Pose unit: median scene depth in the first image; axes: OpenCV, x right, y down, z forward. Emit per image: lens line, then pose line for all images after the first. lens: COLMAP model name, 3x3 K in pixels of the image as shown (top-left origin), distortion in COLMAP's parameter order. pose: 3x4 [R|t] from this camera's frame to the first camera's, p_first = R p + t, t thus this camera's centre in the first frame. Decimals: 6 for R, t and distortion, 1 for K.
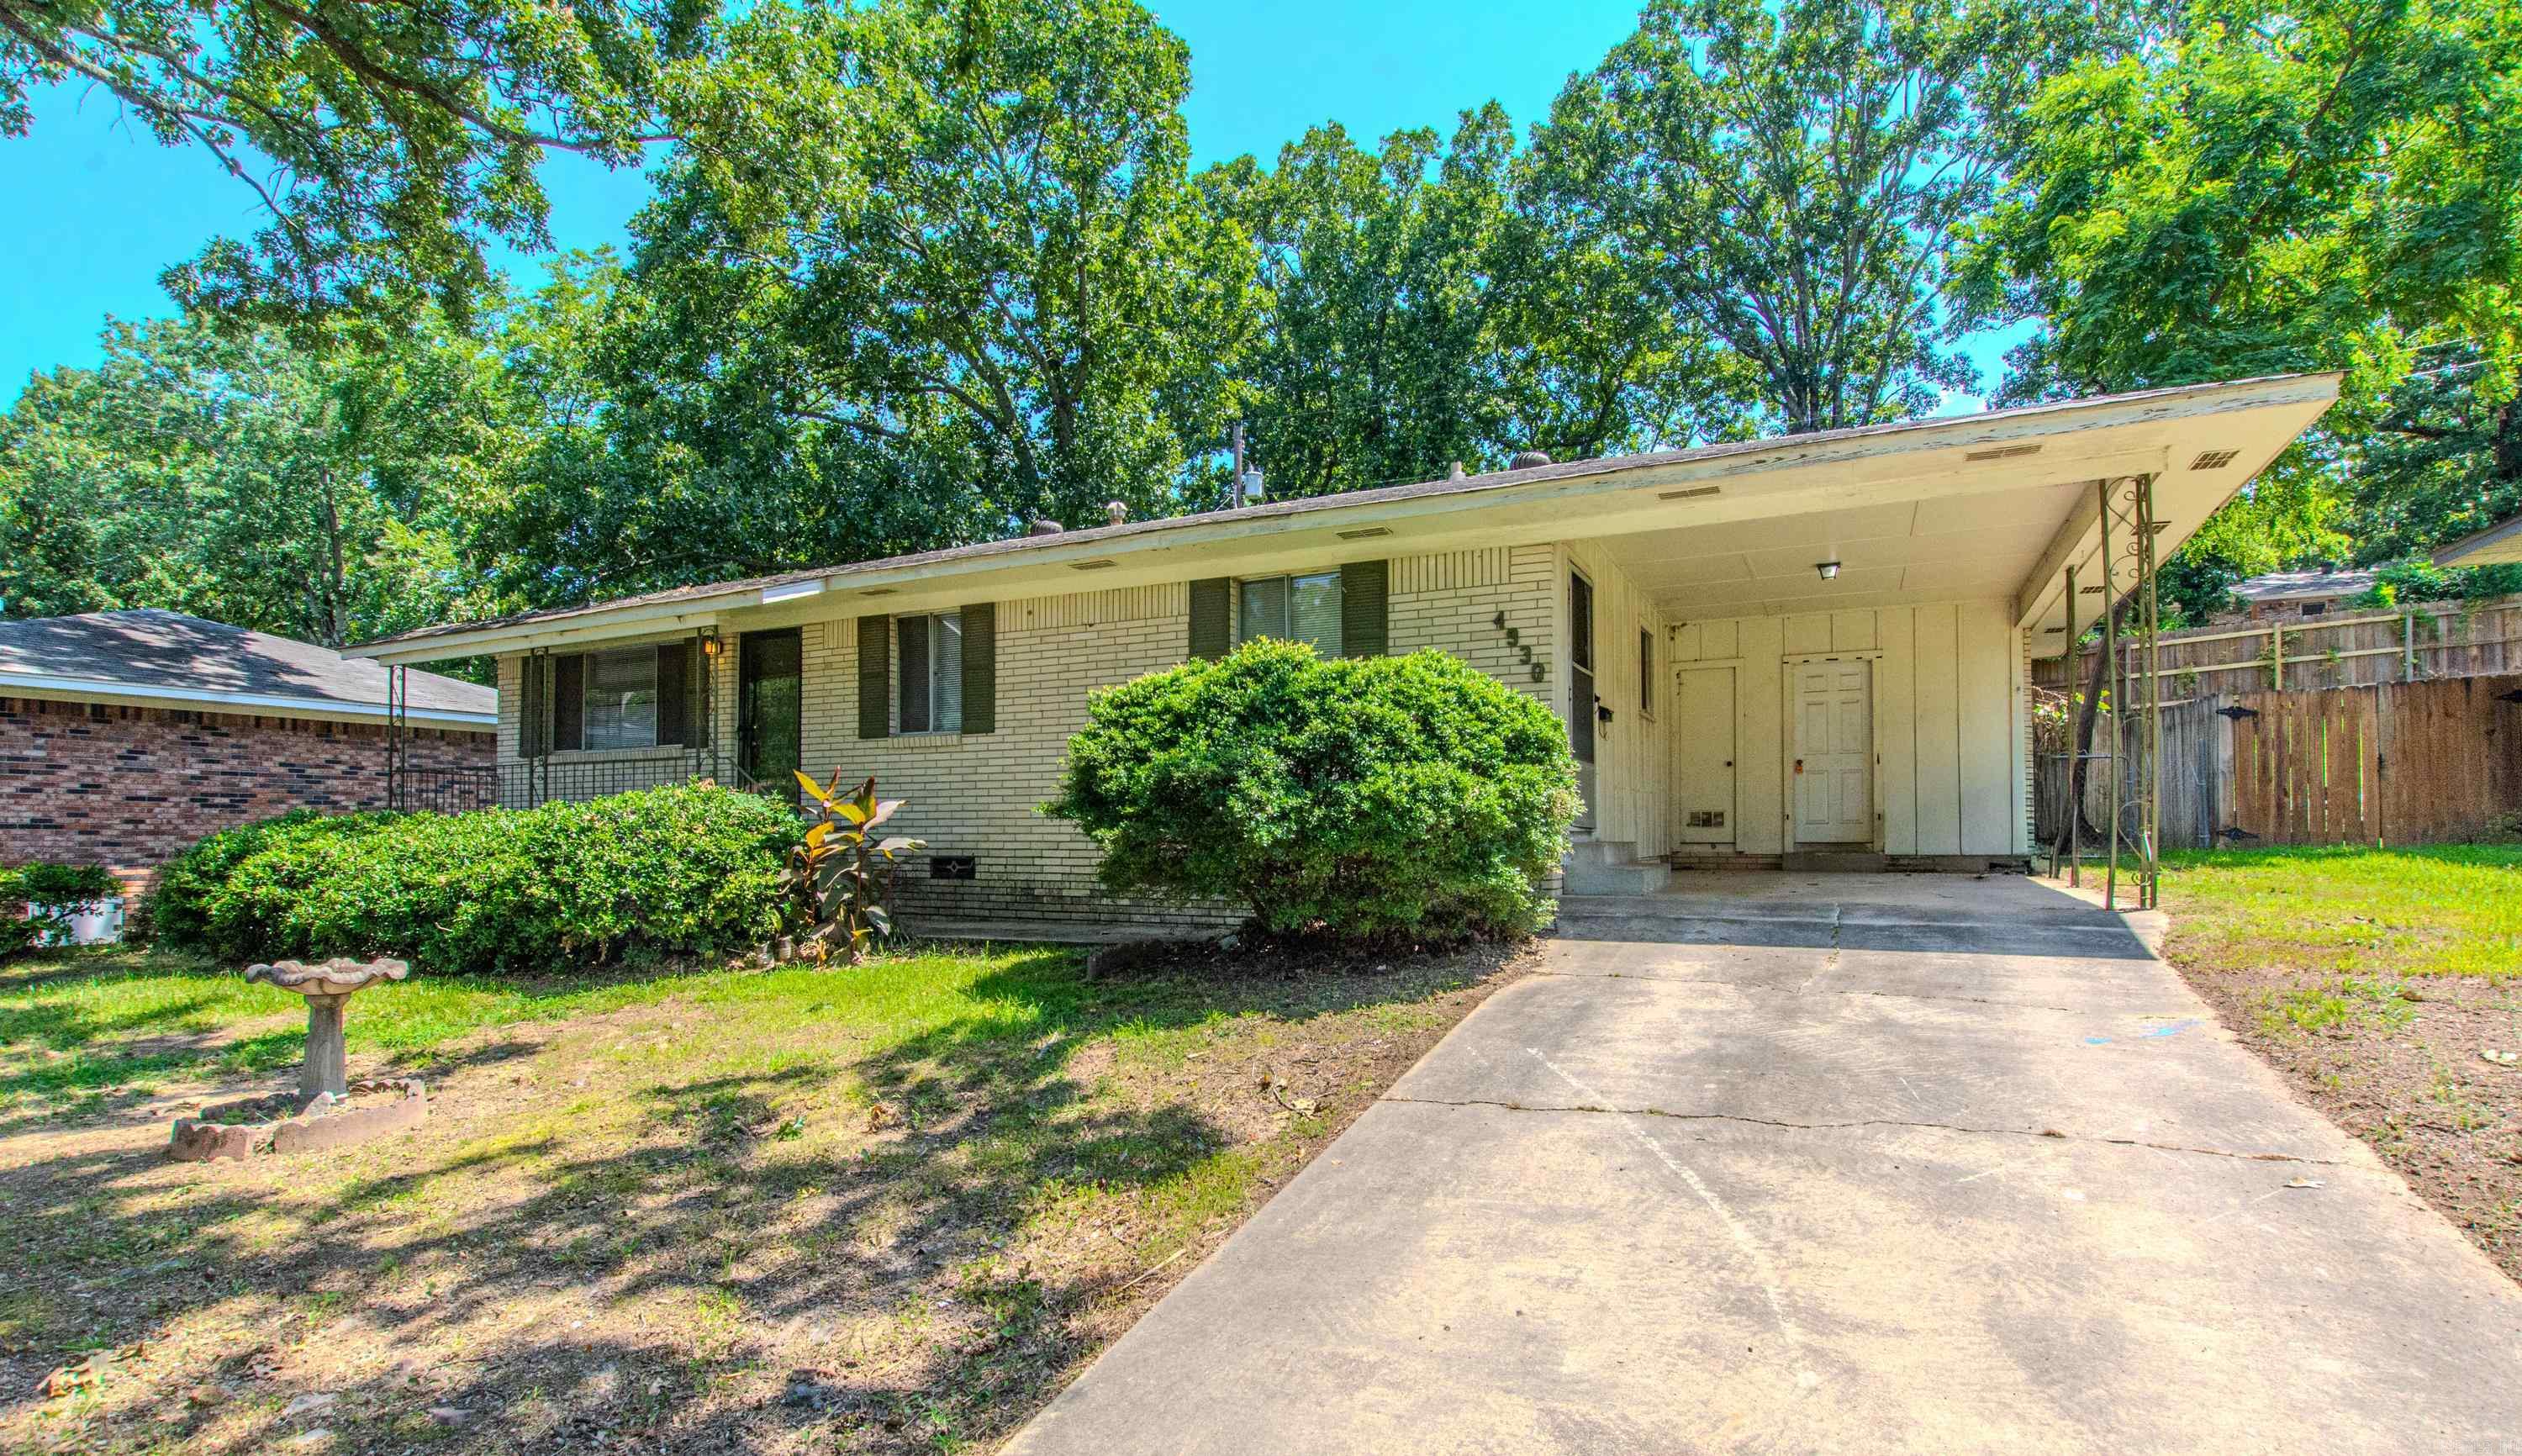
lens RADIAL K [[1184.7, 0, 1259.7], [0, 1184.7, 820.4], [0, 0, 1]] dist [-0.000467, -0.001626]
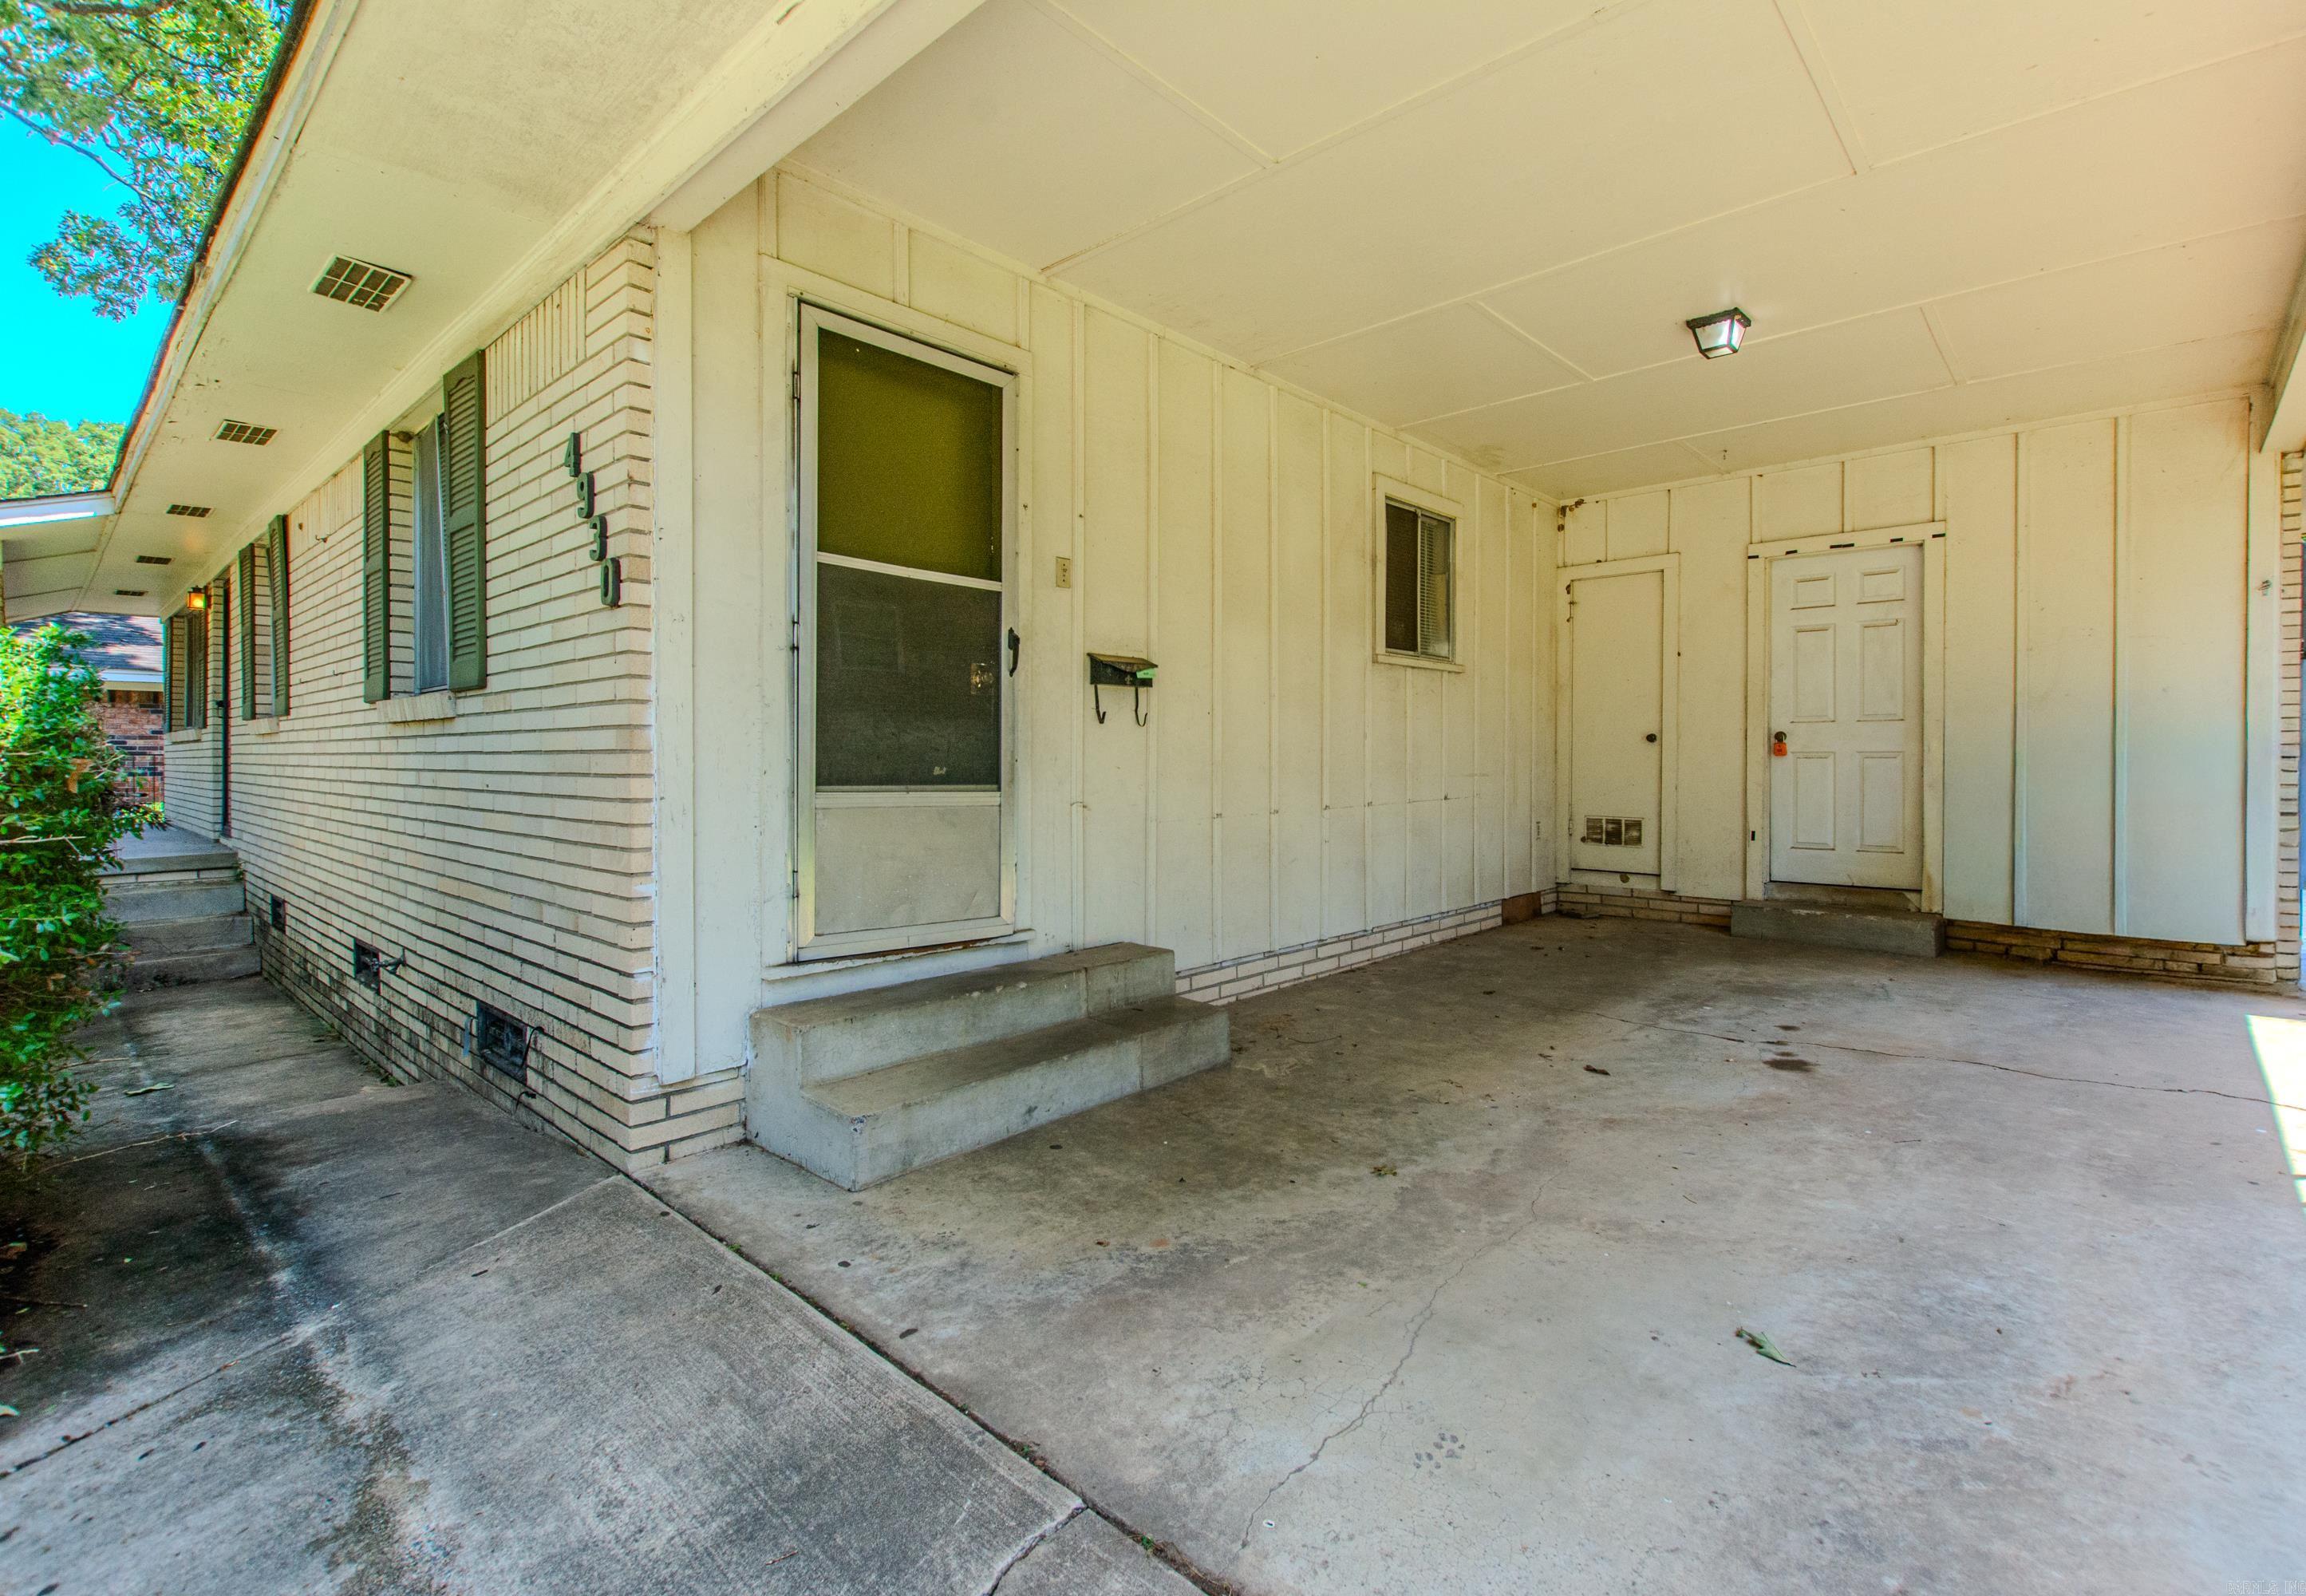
lens RADIAL K [[1056.6, 0, 1156.6], [0, 1056.6, 776.3], [0, 0, 1]] dist [0.002136, 0.000055]
pose [[0.962118, 0.007478, -0.272530, 0.305521], [0.000049, 0.999619, 0.027602, -0.043593], [0.272633, -0.026570, 0.961751, 0.438084]]
